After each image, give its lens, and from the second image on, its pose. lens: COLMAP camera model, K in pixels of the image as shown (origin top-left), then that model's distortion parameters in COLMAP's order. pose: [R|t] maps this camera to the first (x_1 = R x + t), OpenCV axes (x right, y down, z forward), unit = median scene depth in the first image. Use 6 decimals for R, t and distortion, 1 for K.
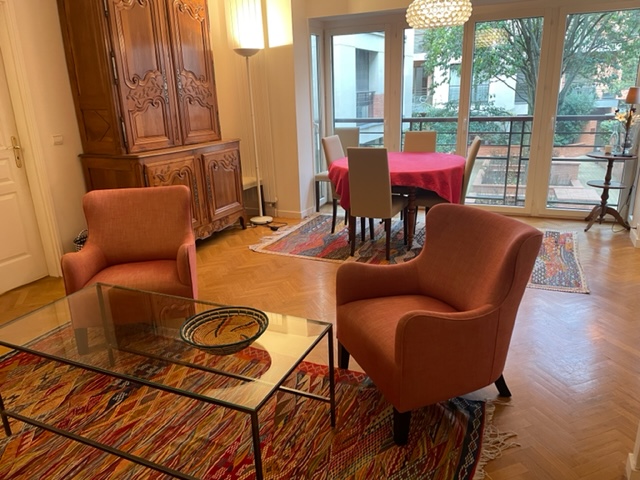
lens RADIAL K [[481.2, 0, 318.6], [0, 481.2, 238.6], [0, 0, 1]] dist [0.058736, -0.068419]
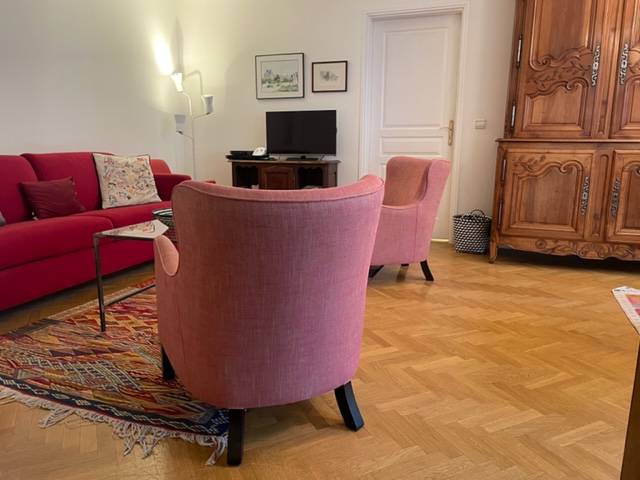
lens RADIAL K [[481.2, 0, 326.0], [0, 481.2, 239.2], [0, 0, 1]] dist [0.058736, -0.068419]
pose [[0.094025, 0.228429, -0.969010, 0.548851], [-0.299313, 0.934778, 0.191316, -0.061794], [0.949511, 0.272049, 0.156264, 0.545256]]
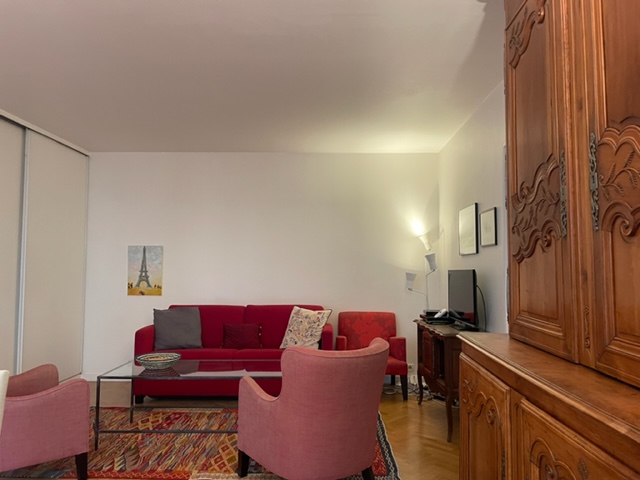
lens RADIAL K [[481.2, 0, 318.1], [0, 481.2, 240.7], [0, 0, 1]] dist [0.058736, -0.068419]
pose [[-0.918881, 0.010208, -0.394402, -0.006686], [-0.086914, 0.969869, 0.227596, -0.366924], [0.384842, 0.243413, -0.890307, 1.336790]]
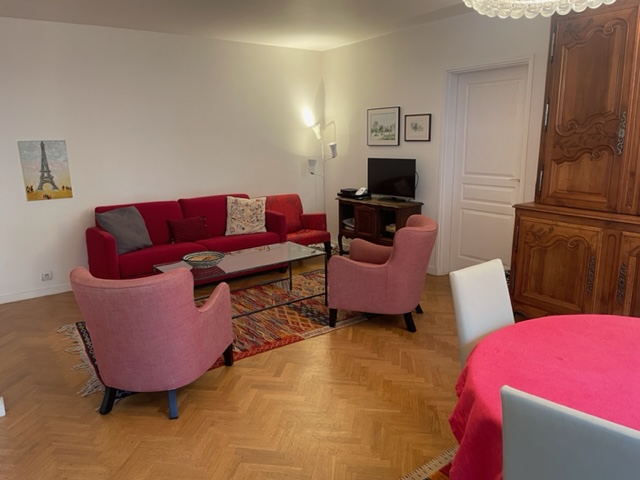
lens RADIAL K [[481.2, 0, 322.9], [0, 481.2, 240.0], [0, 0, 1]] dist [0.058736, -0.068419]
pose [[-0.482992, 0.232654, -0.844151, 0.606128], [-0.222958, 0.899603, 0.375505, -0.366269], [0.846763, 0.369576, -0.382630, 1.018824]]
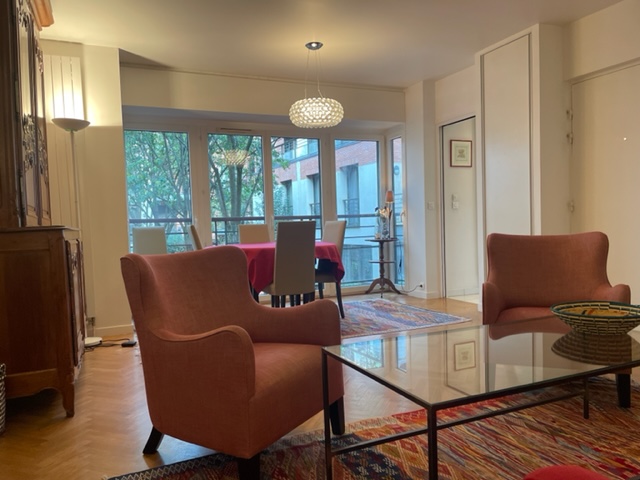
lens RADIAL K [[481.2, 0, 316.2], [0, 481.2, 244.3], [0, 0, 1]] dist [0.058736, -0.068419]
pose [[0.662005, -0.021402, 0.749194, -0.606029], [0.231725, 0.956463, -0.177435, 0.041270], [-0.712778, 0.291069, 0.638142, 0.336874]]
